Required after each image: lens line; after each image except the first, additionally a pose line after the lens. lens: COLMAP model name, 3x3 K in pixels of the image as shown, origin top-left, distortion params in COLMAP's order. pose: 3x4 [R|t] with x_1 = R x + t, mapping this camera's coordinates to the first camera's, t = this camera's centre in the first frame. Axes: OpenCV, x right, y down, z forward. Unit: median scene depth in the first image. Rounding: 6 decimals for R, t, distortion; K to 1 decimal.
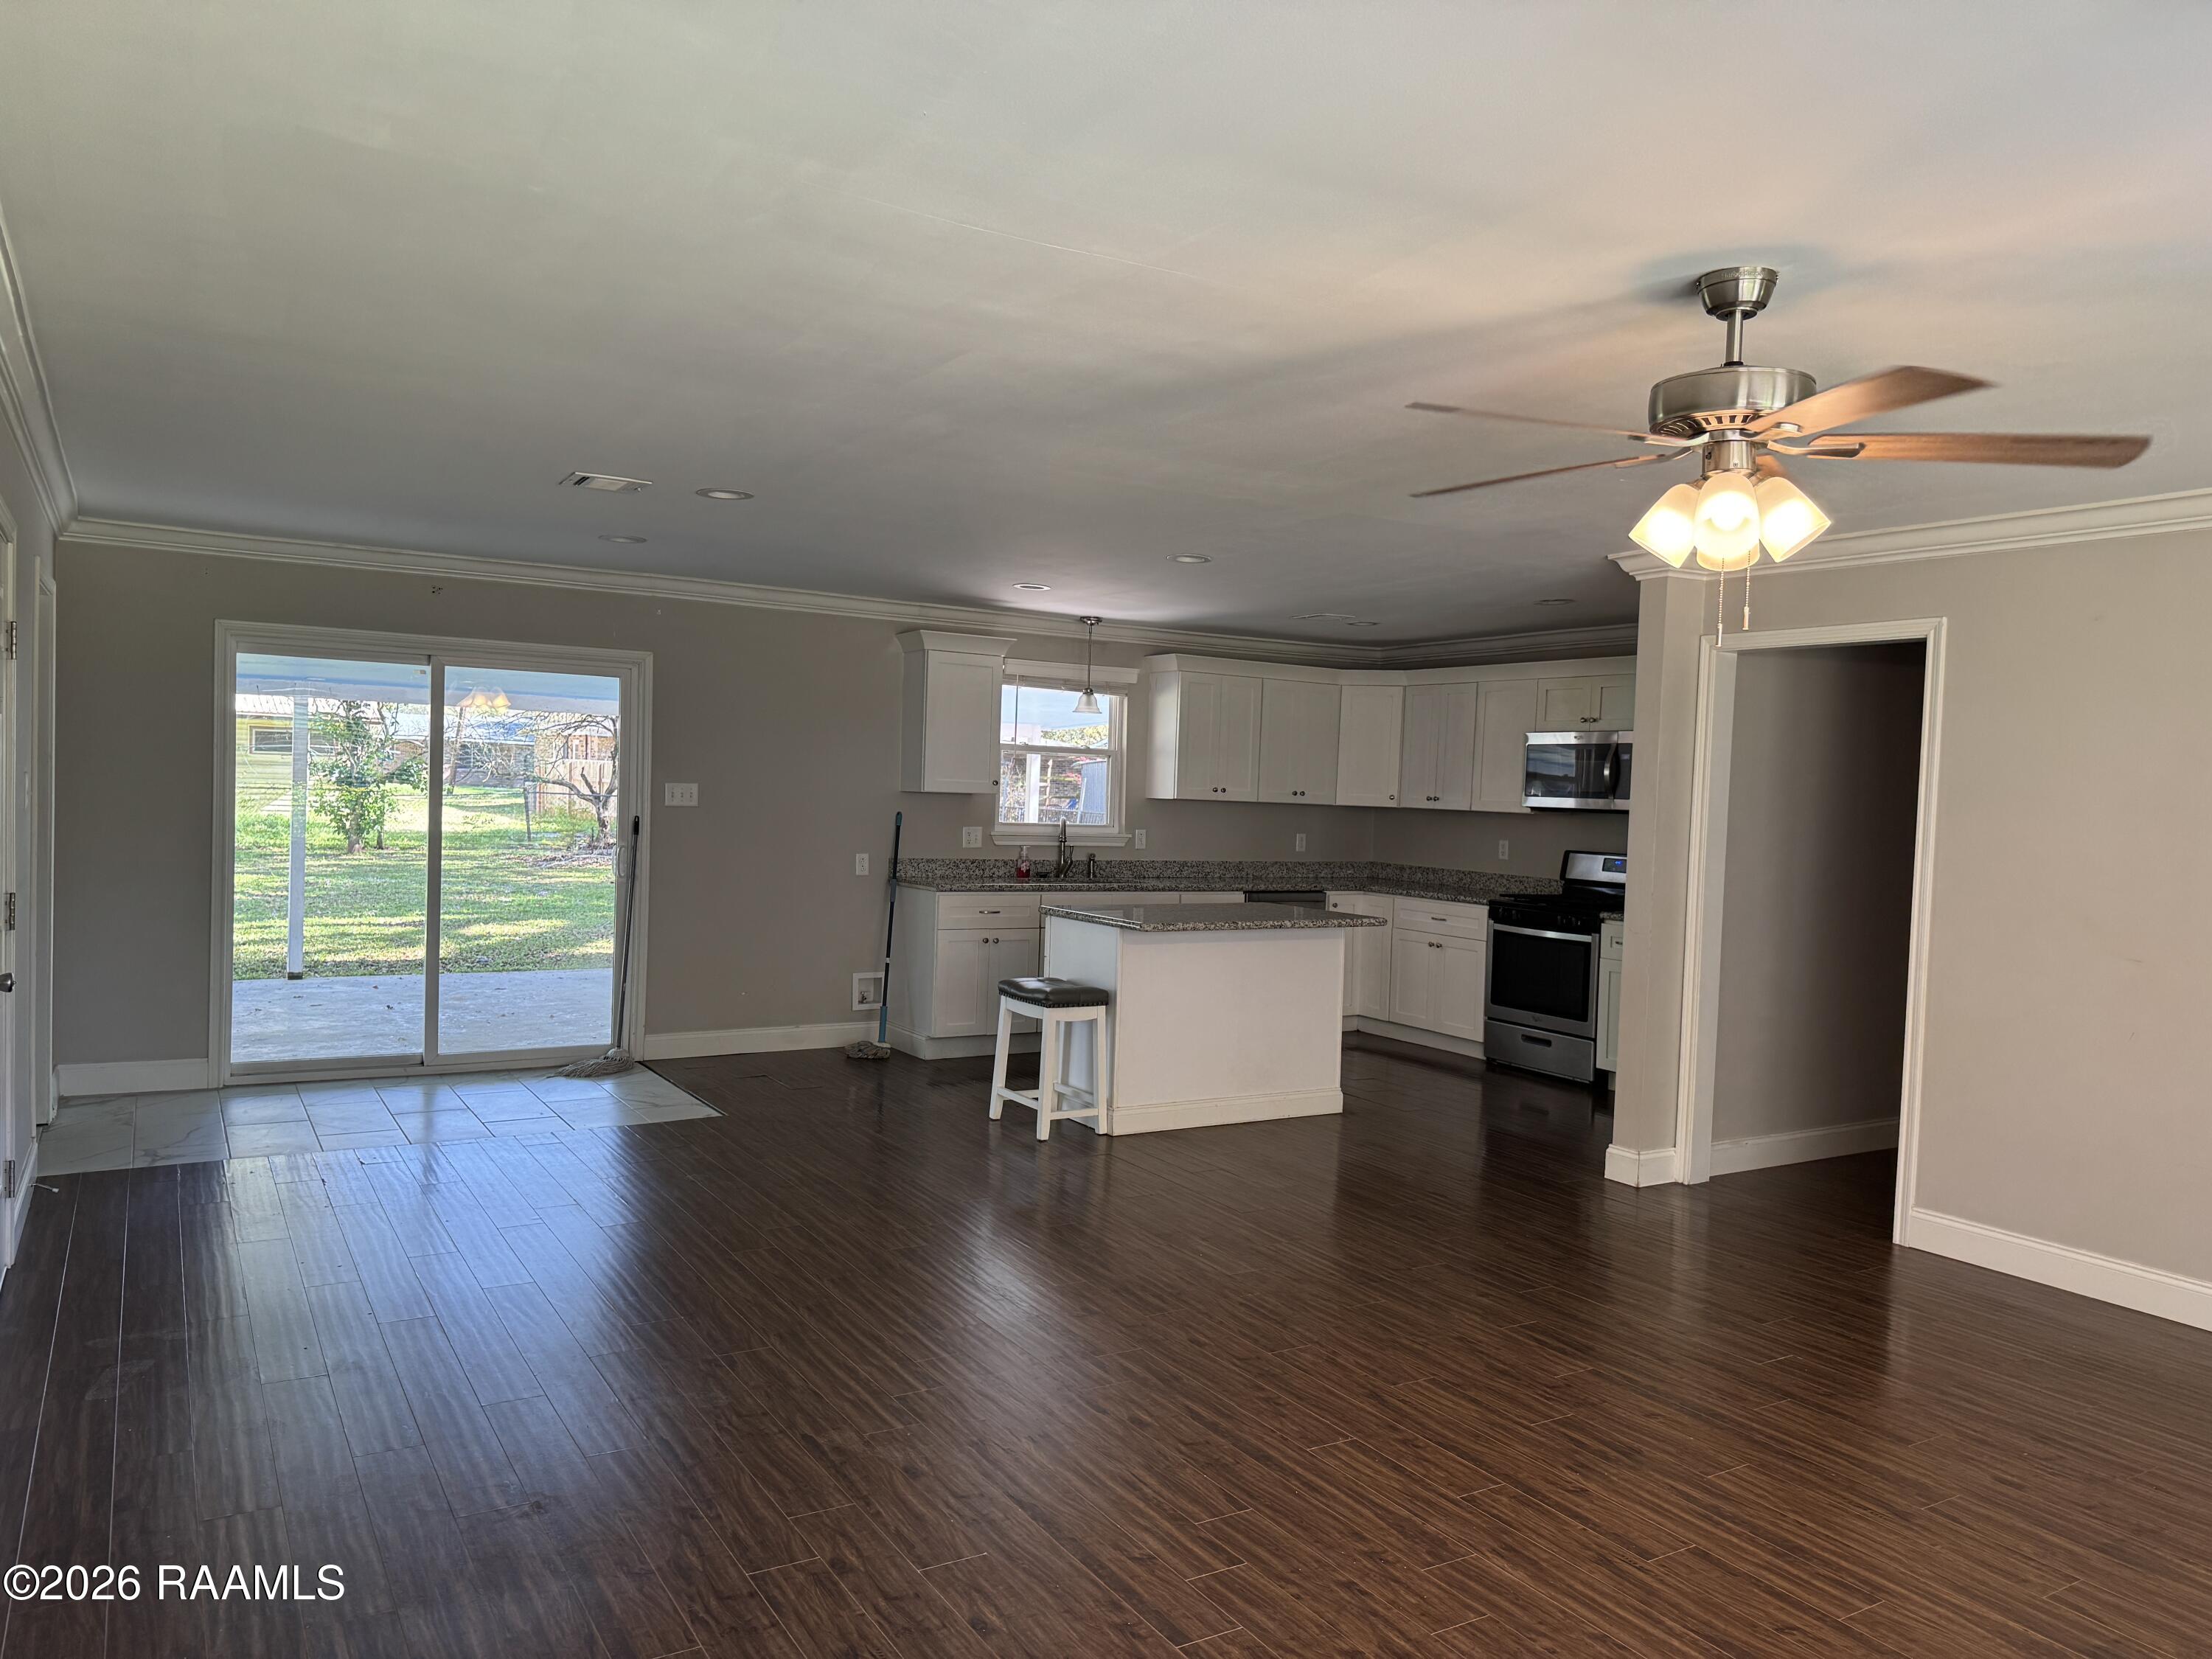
lens RADIAL K [[1540.1, 0, 1113.5], [0, 1540.1, 840.3], [0, 0, 1]] dist [0.056167, -0.005096]
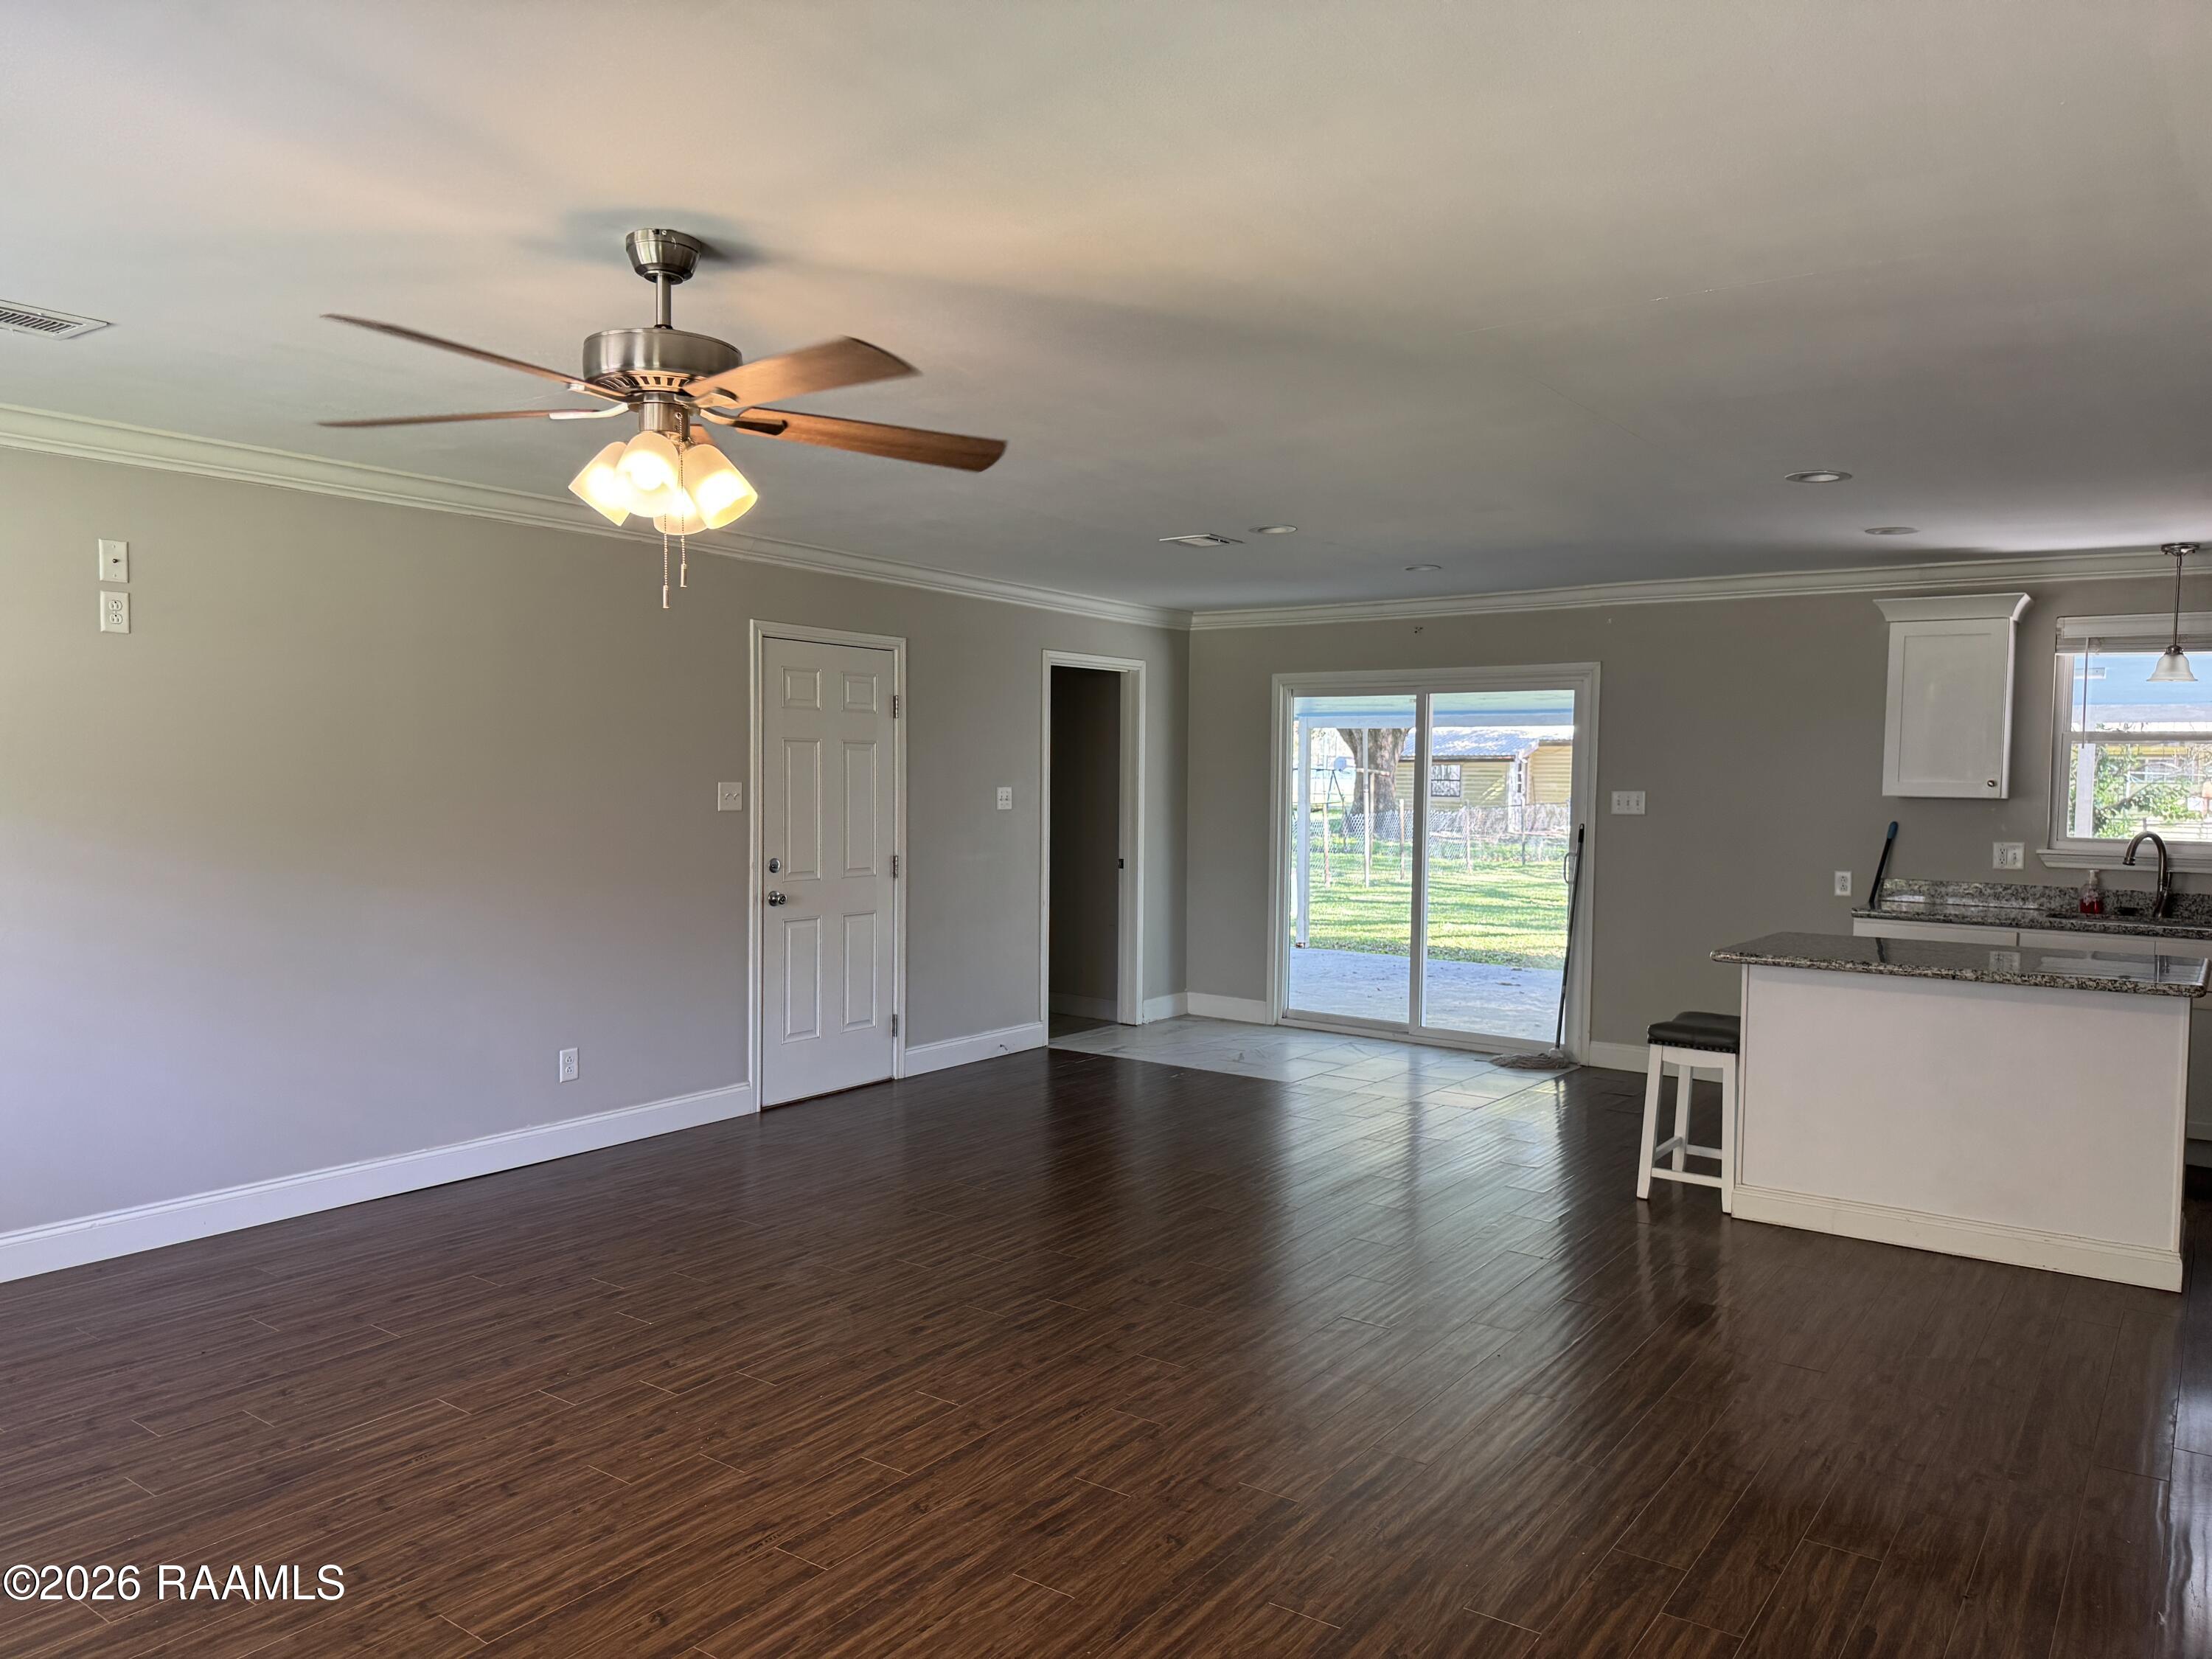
lens RADIAL K [[1540.1, 0, 1113.5], [0, 1540.1, 840.3], [0, 0, 1]] dist [0.056167, -0.005096]
pose [[0.384394, 0.009805, -0.923117, 0.547014], [-0.032942, 0.999452, -0.003102, 0.008895], [0.922581, 0.031602, 0.384506, 0.339262]]
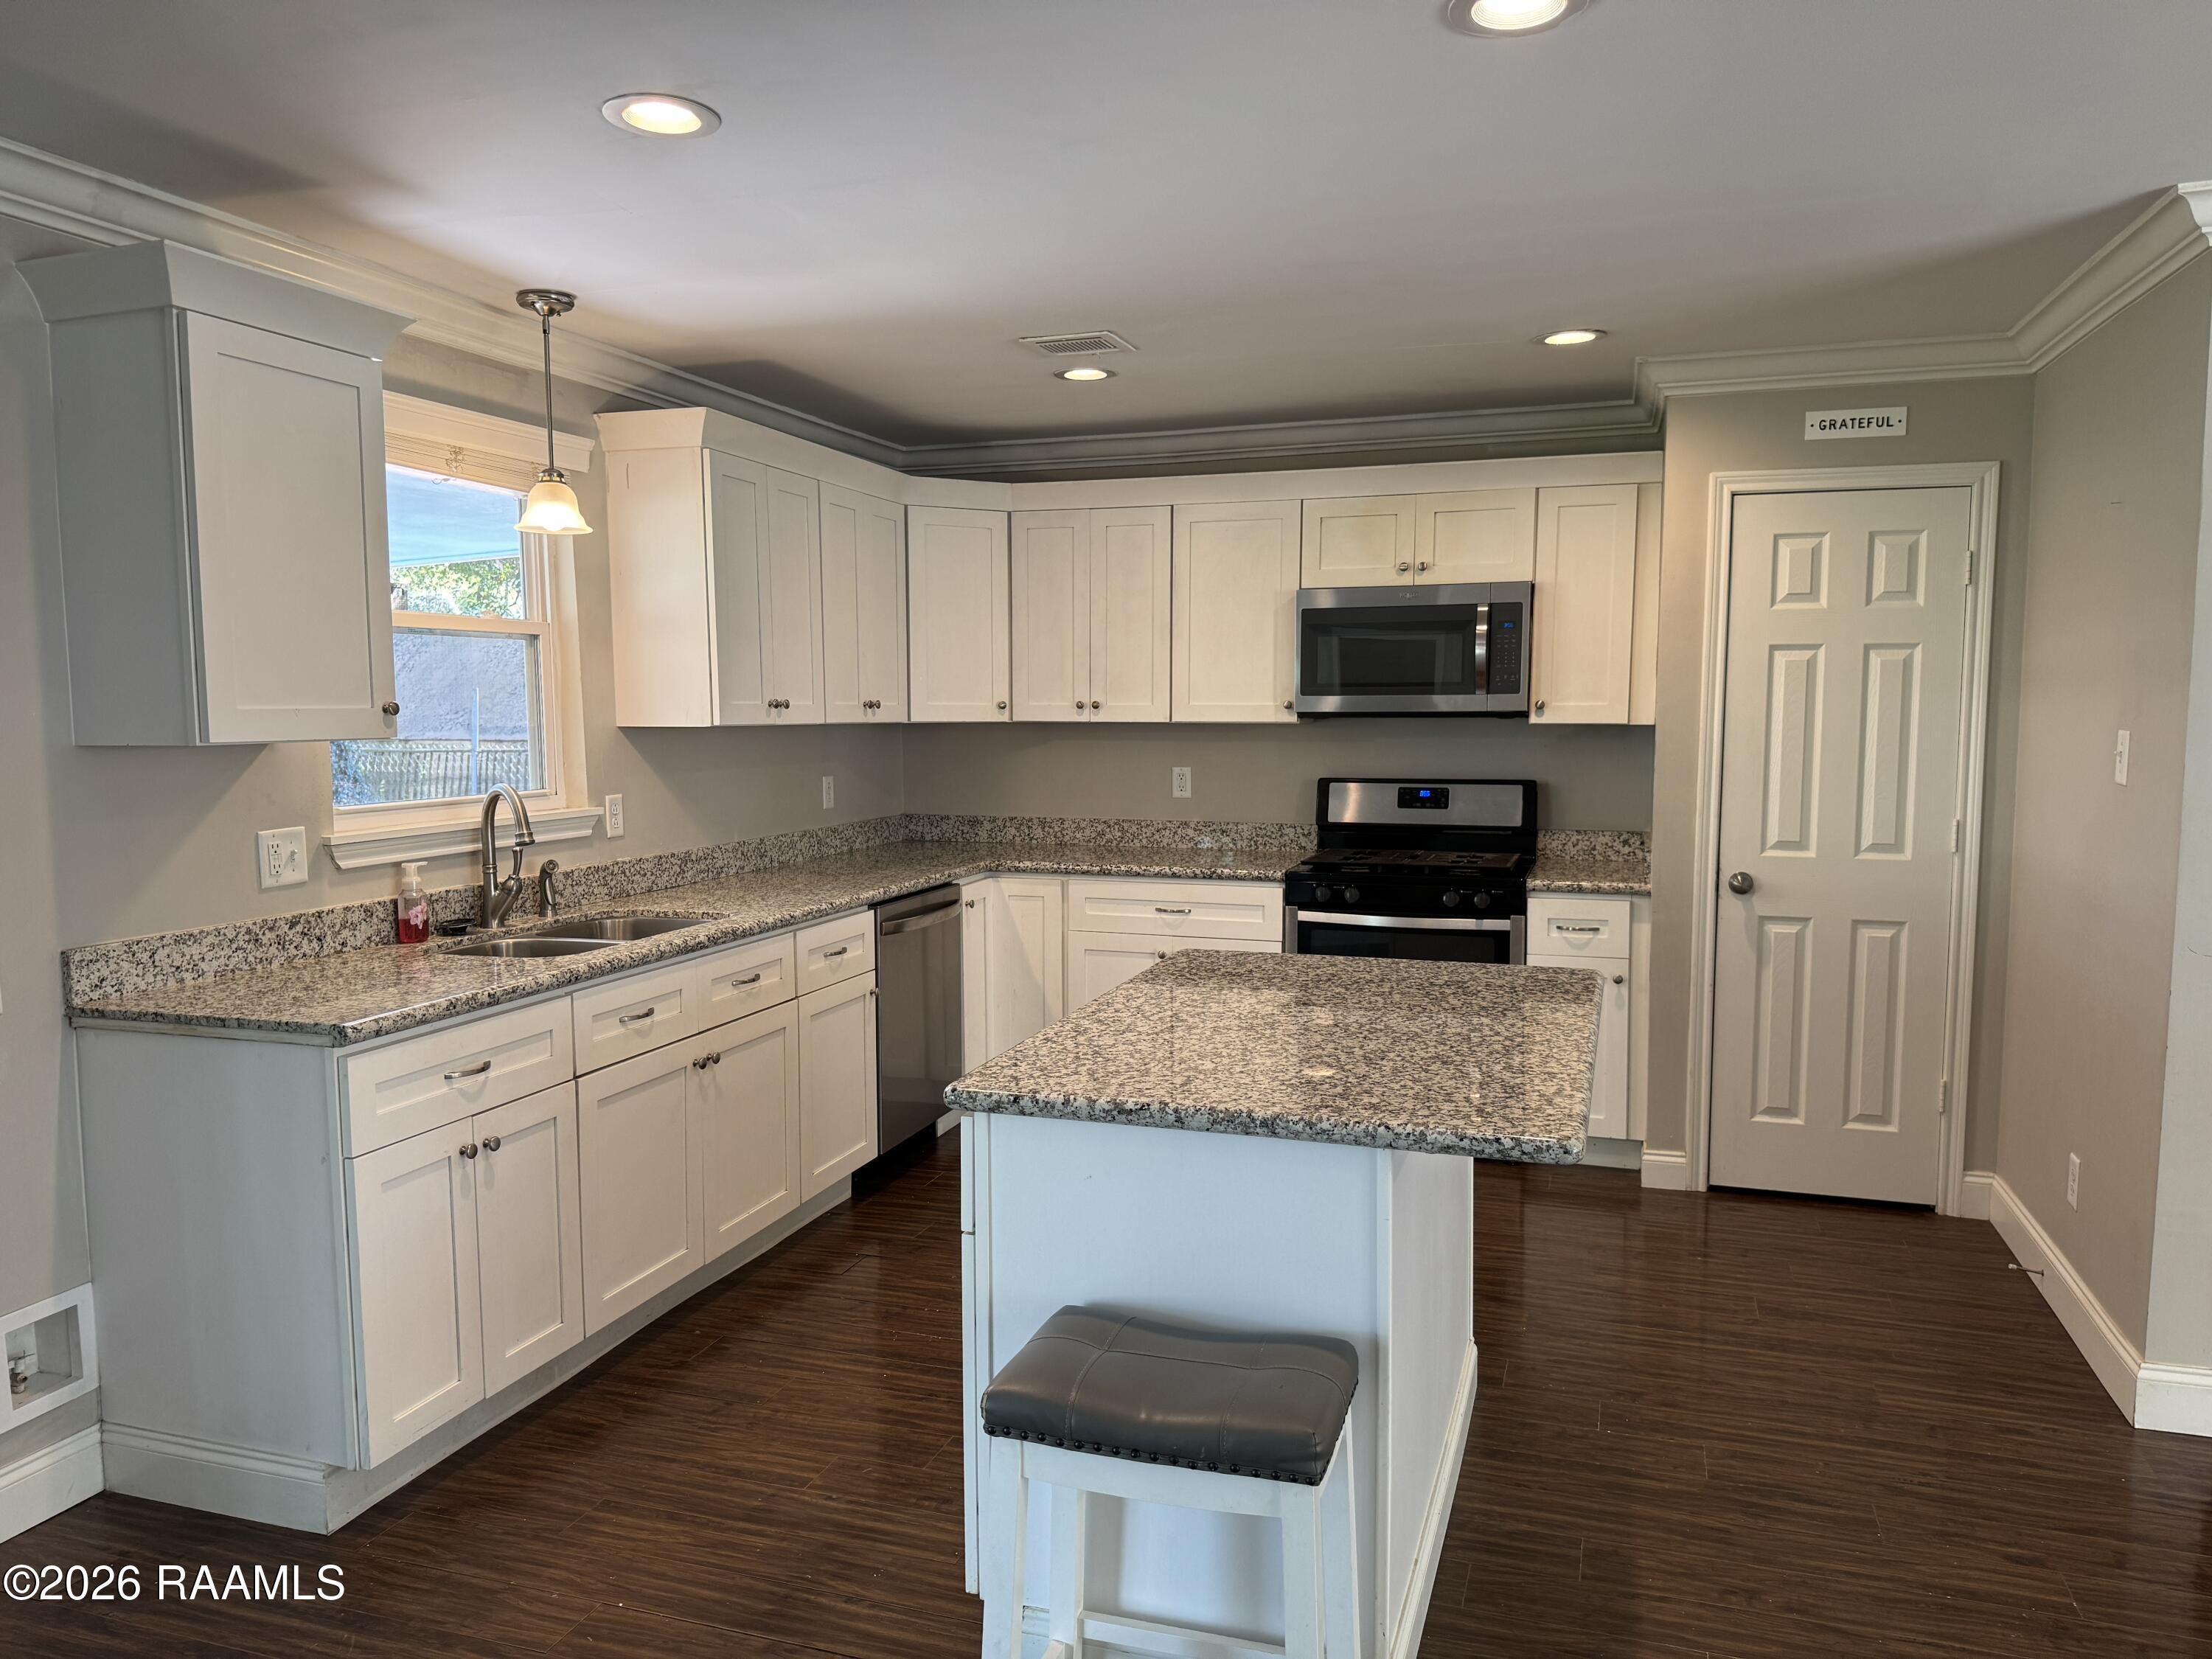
lens RADIAL K [[1524.1, 0, 1106.0], [0, 1524.1, 829.5], [0, 0, 1]] dist [0.001758, -0.002143]
pose [[0.761604, -0.094004, 0.641188, -0.210022], [0.052526, 0.995122, 0.083504, -0.034929], [-0.645910, -0.029918, 0.762827, 0.696138]]
